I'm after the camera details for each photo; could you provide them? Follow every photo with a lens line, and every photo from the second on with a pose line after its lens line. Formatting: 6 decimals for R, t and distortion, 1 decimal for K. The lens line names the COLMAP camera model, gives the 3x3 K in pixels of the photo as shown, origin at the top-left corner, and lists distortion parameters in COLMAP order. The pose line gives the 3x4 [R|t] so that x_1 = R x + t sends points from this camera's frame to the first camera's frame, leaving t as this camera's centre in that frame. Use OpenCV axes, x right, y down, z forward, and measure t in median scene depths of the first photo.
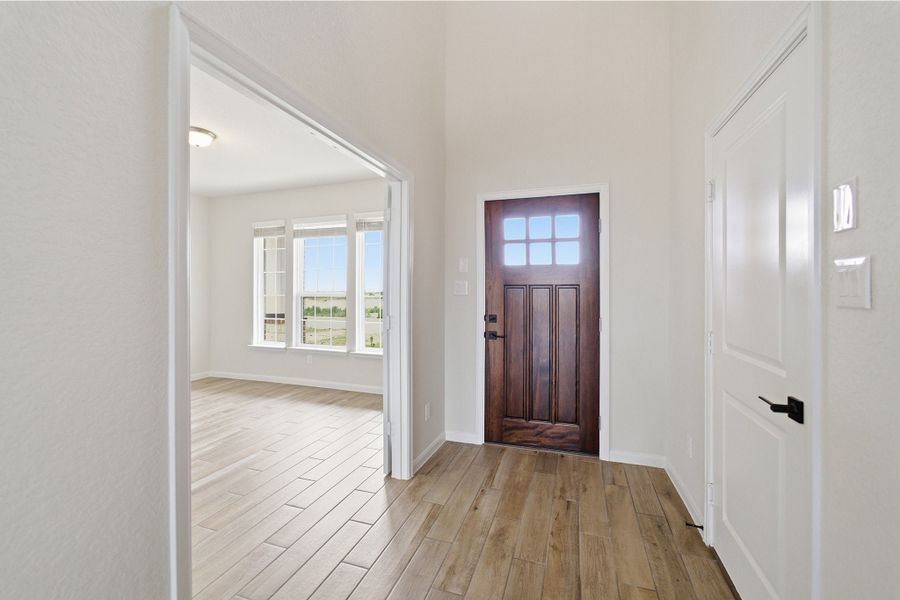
lens RADIAL K [[376.1, 0, 445.7], [0, 376.1, 298.1], [0, 0, 1]] dist [-0.009319, 0.004892]
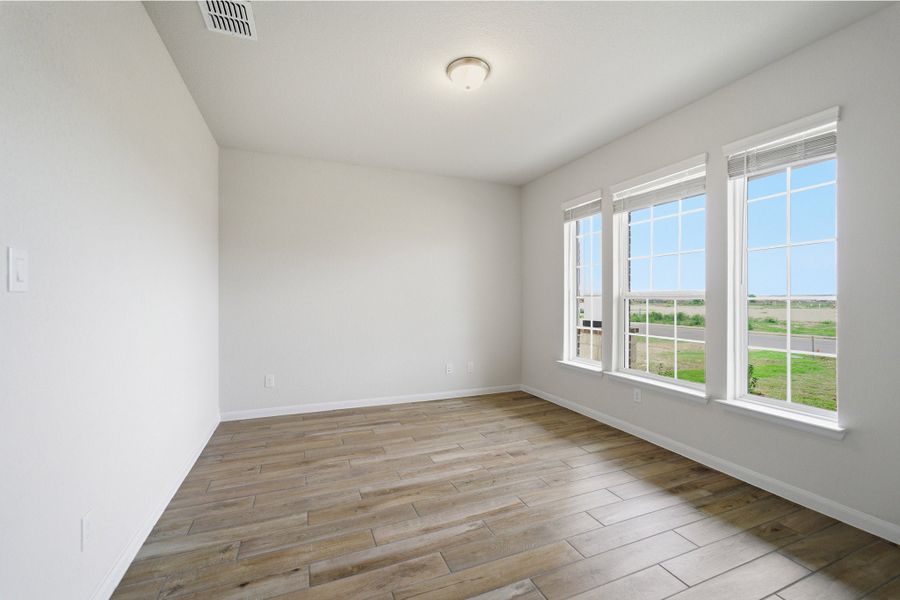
lens RADIAL K [[376.1, 0, 441.8], [0, 376.1, 301.5], [0, 0, 1]] dist [-0.009319, 0.004892]
pose [[0.657556, 0.001001, -0.753405, -0.097383], [-0.003224, 0.999994, -0.001485, 0.003570], [0.753399, 0.003405, 0.657555, 0.319649]]
